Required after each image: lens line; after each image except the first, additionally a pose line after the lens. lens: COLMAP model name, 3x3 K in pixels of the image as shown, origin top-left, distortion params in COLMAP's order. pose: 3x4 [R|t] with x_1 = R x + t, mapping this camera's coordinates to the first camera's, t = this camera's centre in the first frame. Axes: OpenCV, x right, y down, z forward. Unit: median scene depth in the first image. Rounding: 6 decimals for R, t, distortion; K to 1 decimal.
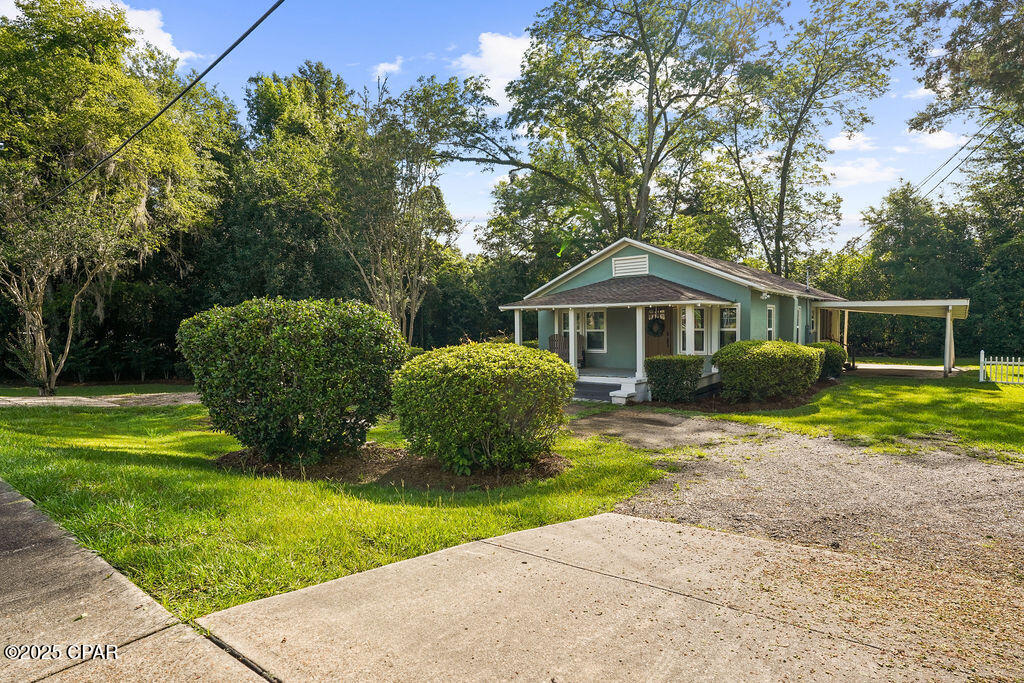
lens RADIAL K [[579.6, 0, 512.0], [0, 579.6, 341.5], [0, 0, 1]] dist [0.001879, -0.000058]
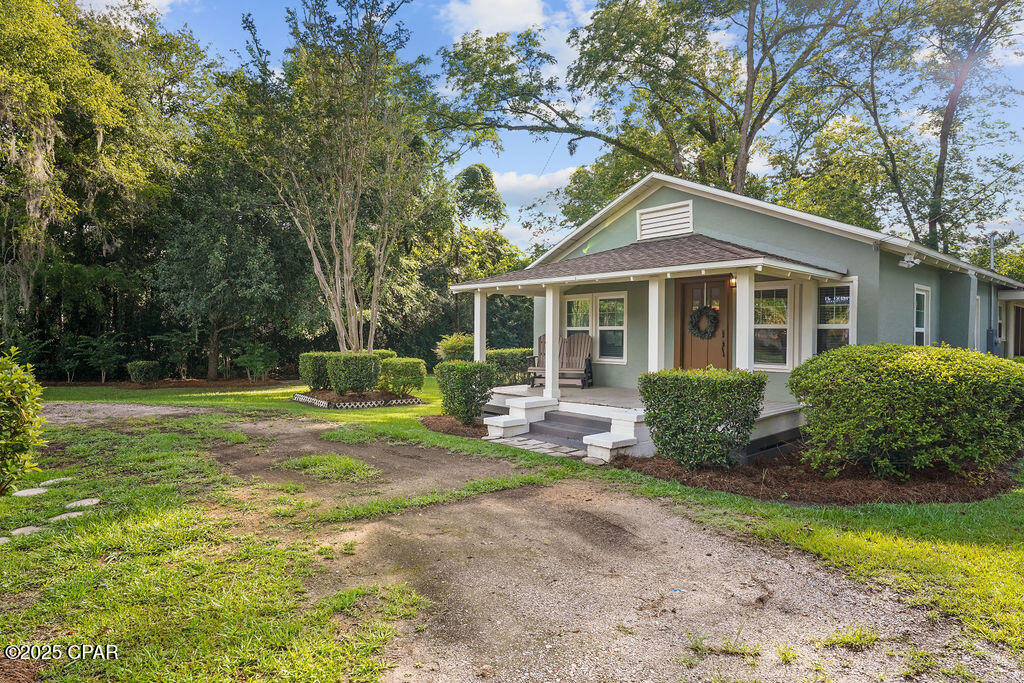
lens RADIAL K [[602.8, 0, 512.3], [0, 602.8, 329.2], [0, 0, 1]] dist [0.017443, 0.000309]
pose [[0.984633, 0.021853, -0.173265, 0.072328], [-0.028536, 0.998938, -0.036177, 0.004467], [0.172290, 0.040566, 0.984211, 0.161740]]
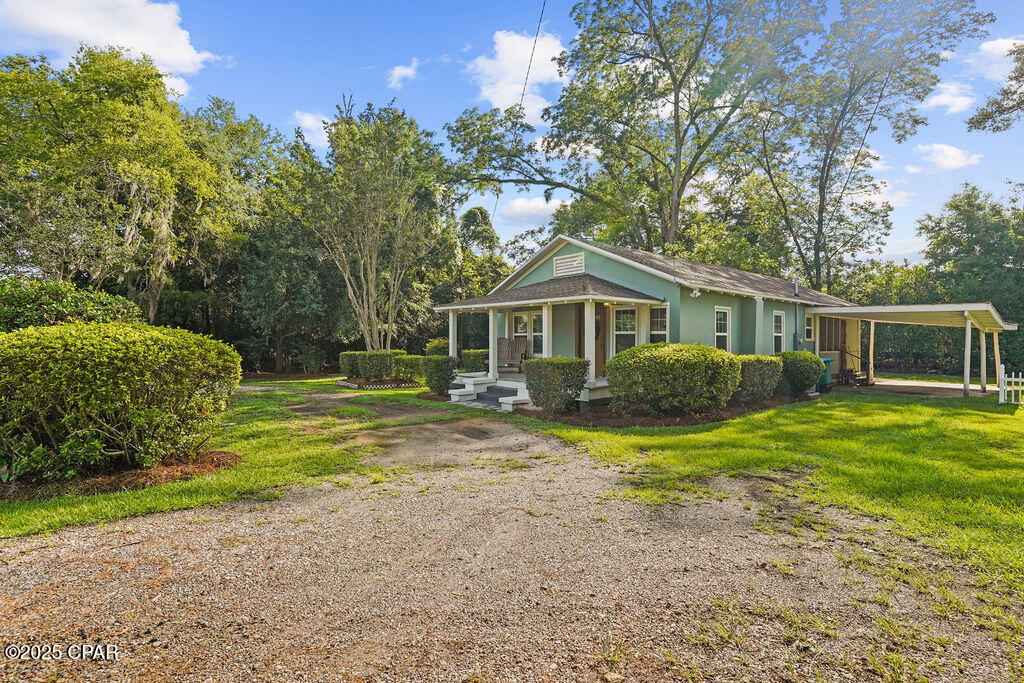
lens RADIAL K [[506.3, 0, 515.0], [0, 506.3, 334.5], [0, 0, 1]] dist [-0.003509, 0.000541]
pose [[0.982166, 0.015491, -0.187377, 0.123888], [-0.022303, 0.999163, -0.034304, 0.005632], [0.186689, 0.037871, 0.981689, 0.081705]]
